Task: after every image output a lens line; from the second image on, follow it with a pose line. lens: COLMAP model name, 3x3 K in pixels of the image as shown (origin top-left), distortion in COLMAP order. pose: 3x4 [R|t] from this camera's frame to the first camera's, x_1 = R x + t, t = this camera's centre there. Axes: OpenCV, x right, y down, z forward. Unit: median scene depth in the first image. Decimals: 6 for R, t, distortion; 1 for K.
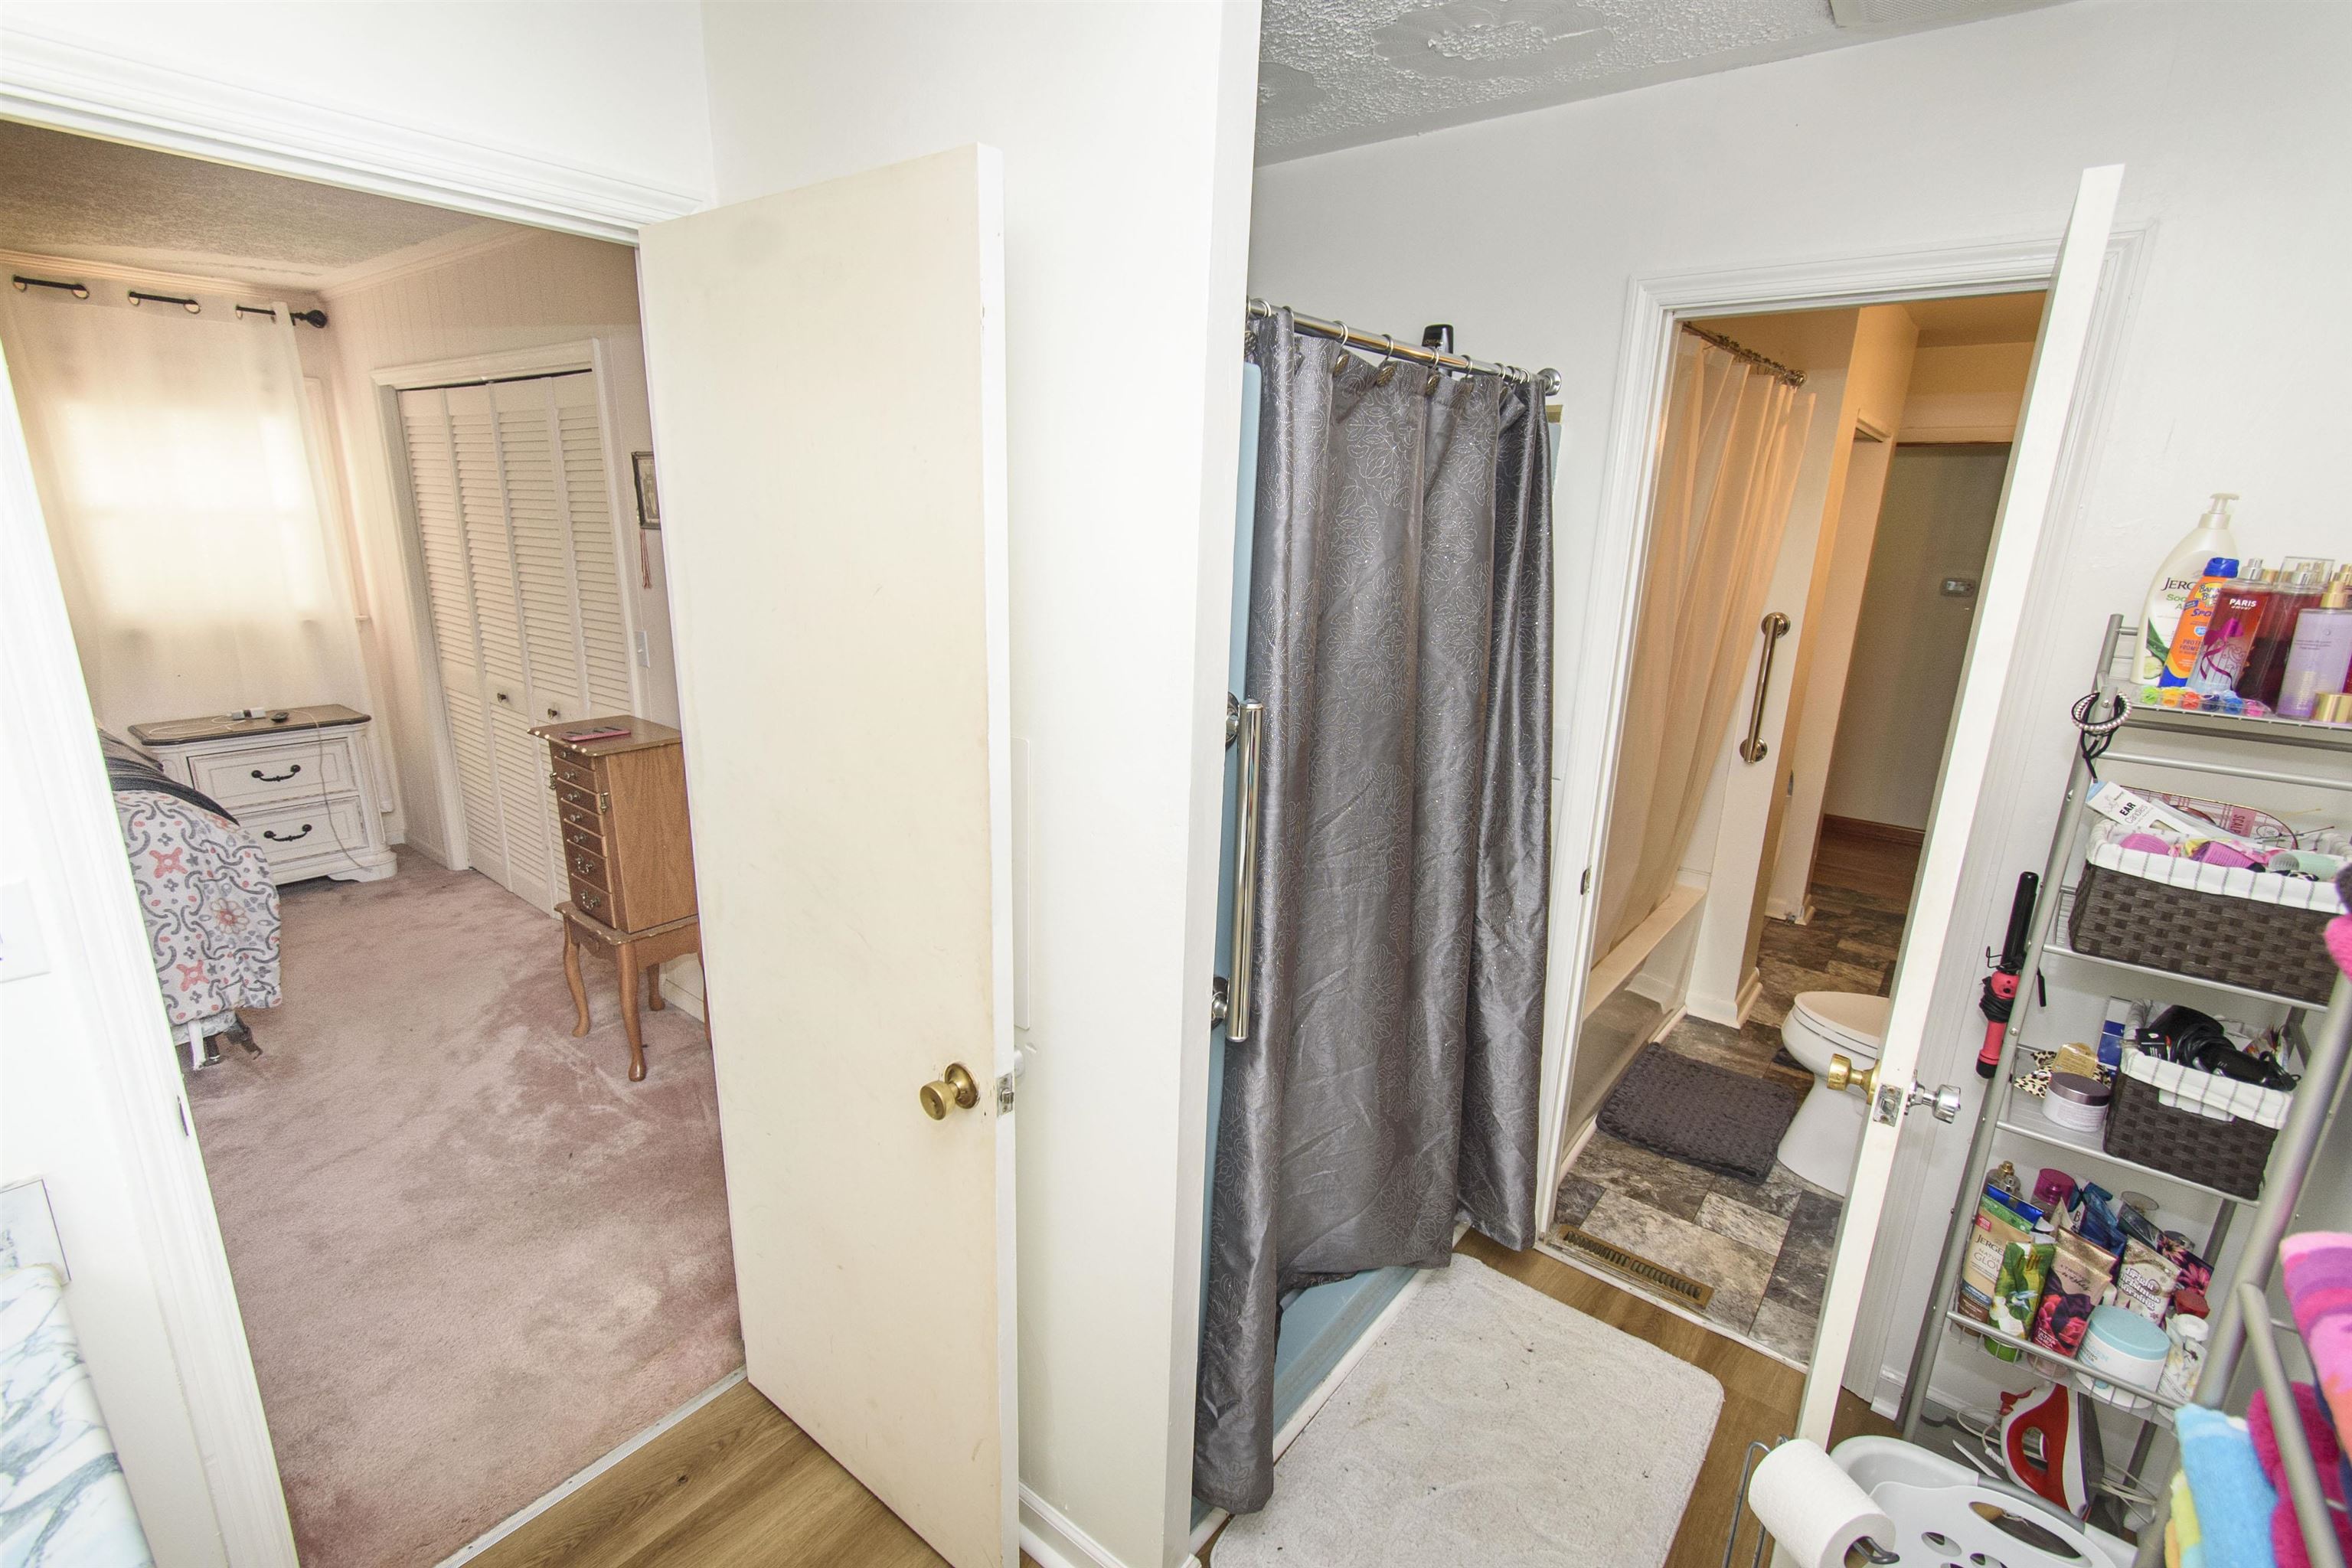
lens RADIAL K [[1041.7, 0, 1179.6], [0, 1041.7, 793.1], [0, 0, 1]] dist [0.002214, 0.000160]
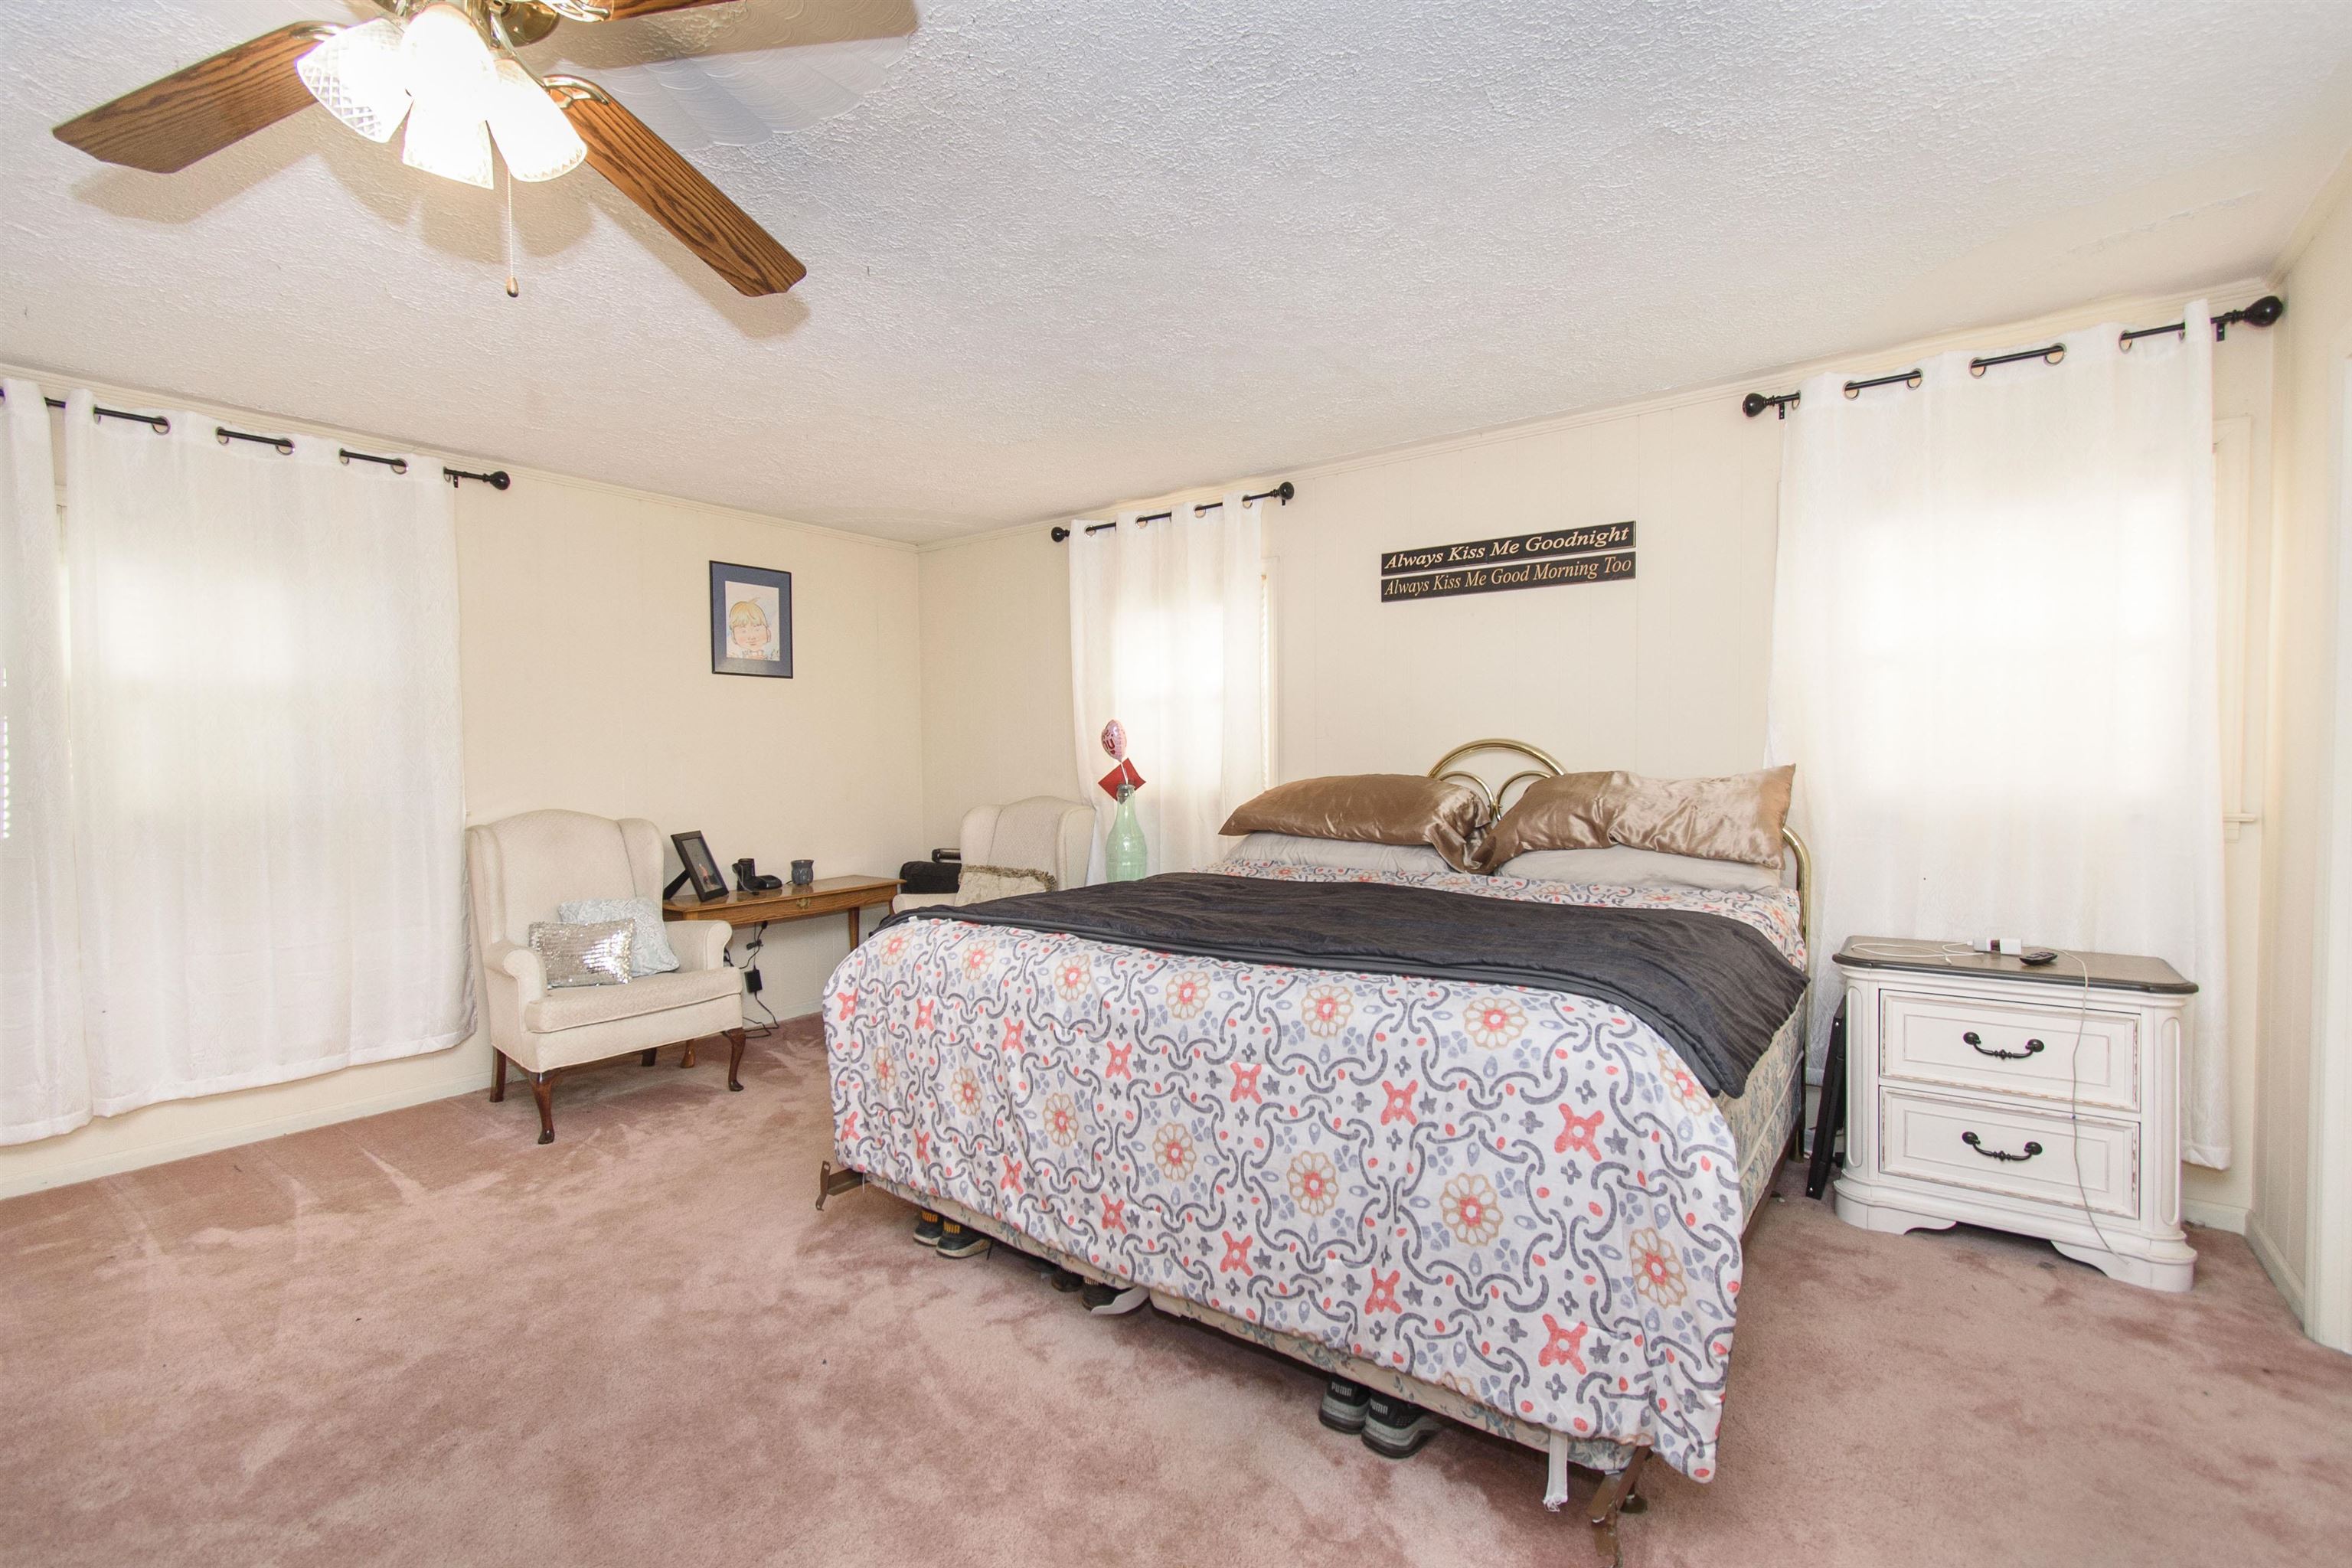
lens RADIAL K [[1041.7, 0, 1179.6], [0, 1041.7, 793.1], [0, 0, 1]] dist [0.002214, 0.000160]
pose [[0.026999, -0.004328, -0.999626, -0.370670], [-0.250528, 0.968047, -0.010958, -0.047794], [0.967733, 0.250730, 0.025052, 0.668287]]
